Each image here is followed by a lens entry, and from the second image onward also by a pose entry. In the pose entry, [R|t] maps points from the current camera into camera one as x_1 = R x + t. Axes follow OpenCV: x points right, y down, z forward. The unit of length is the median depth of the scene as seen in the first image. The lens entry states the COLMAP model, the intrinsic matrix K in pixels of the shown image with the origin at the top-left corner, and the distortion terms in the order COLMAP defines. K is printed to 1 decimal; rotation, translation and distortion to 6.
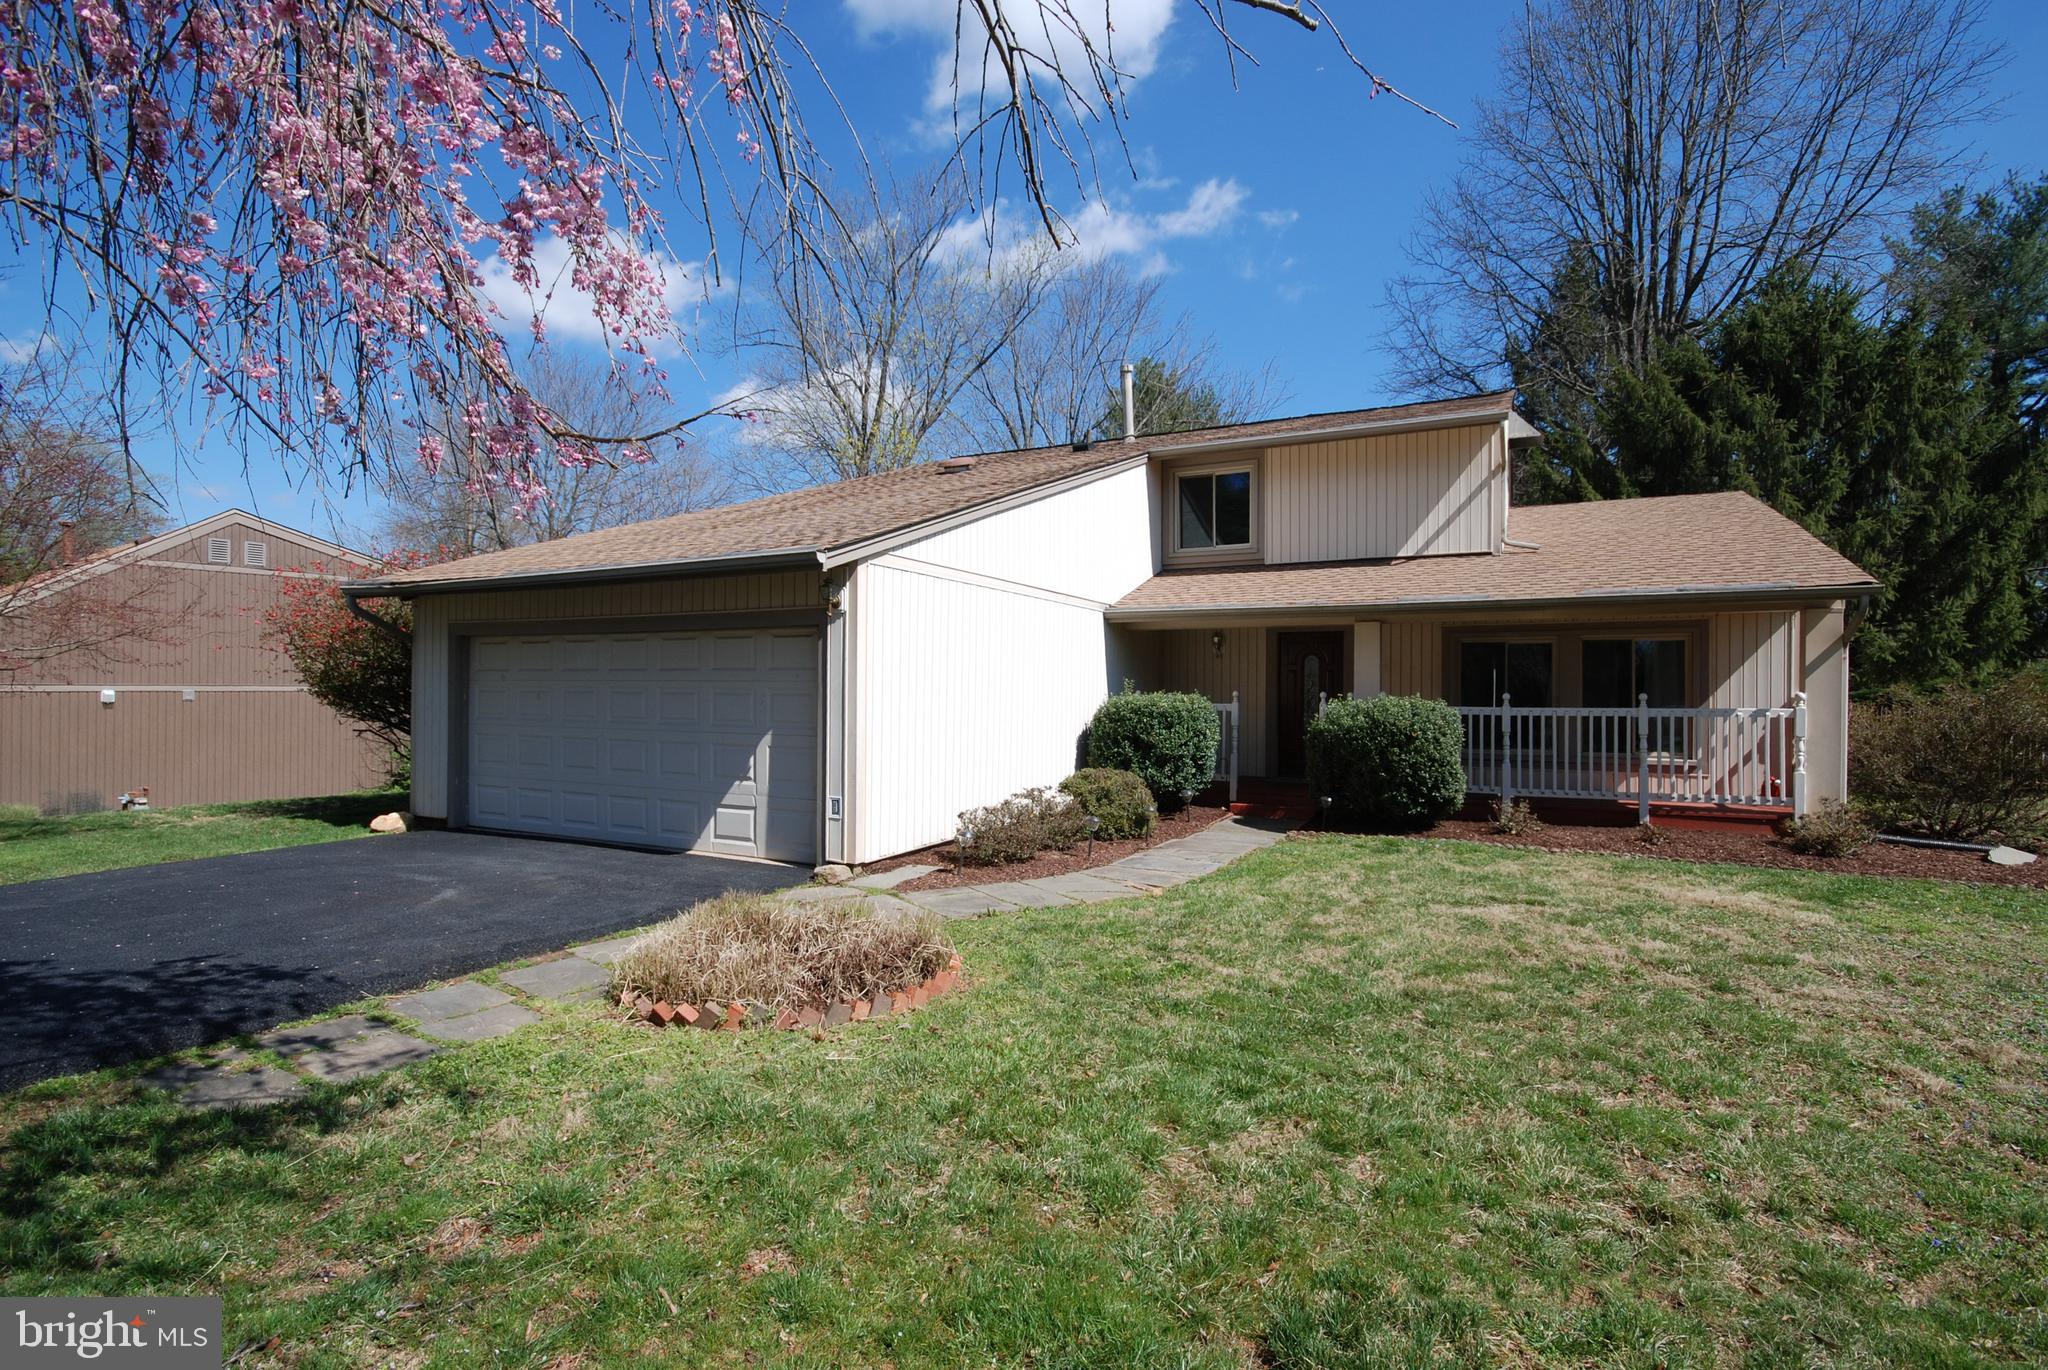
lens RADIAL K [[922.6, 0, 1016.2], [0, 922.6, 685.4], [0, 0, 1]] dist [-0.011471, -0.000467]
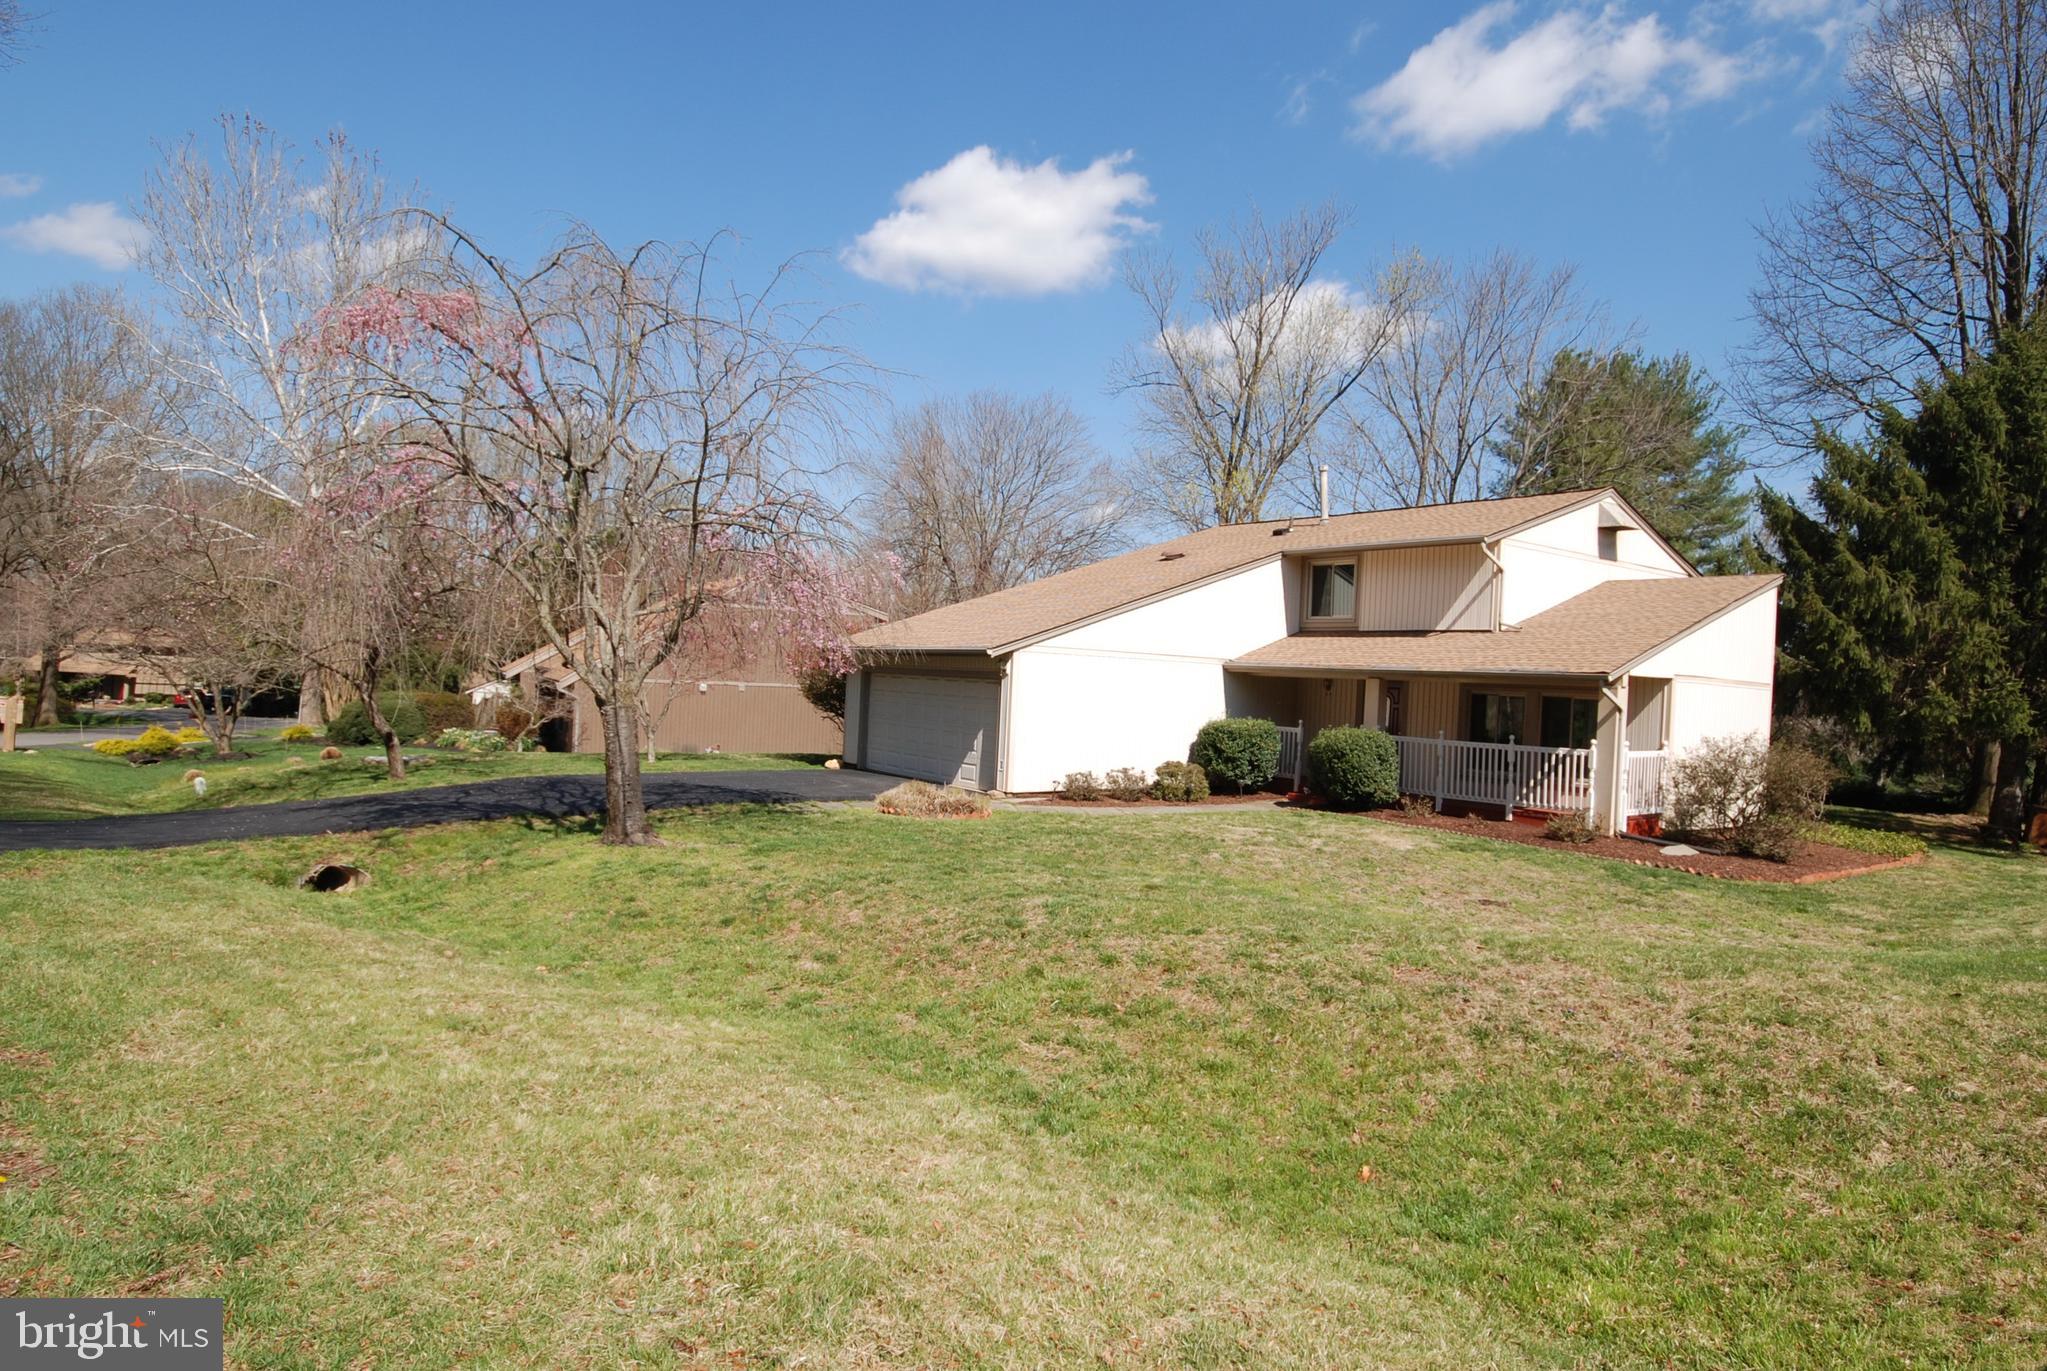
lens RADIAL K [[922.1, 0, 1015.7], [0, 922.1, 685.9], [0, 0, 1]] dist [-0.011471, -0.000467]
pose [[0.907281, 0.035540, -0.419020, 0.496963], [-0.037770, 0.999282, 0.002975, -0.040483], [0.418825, 0.013128, 0.907972, -0.637692]]
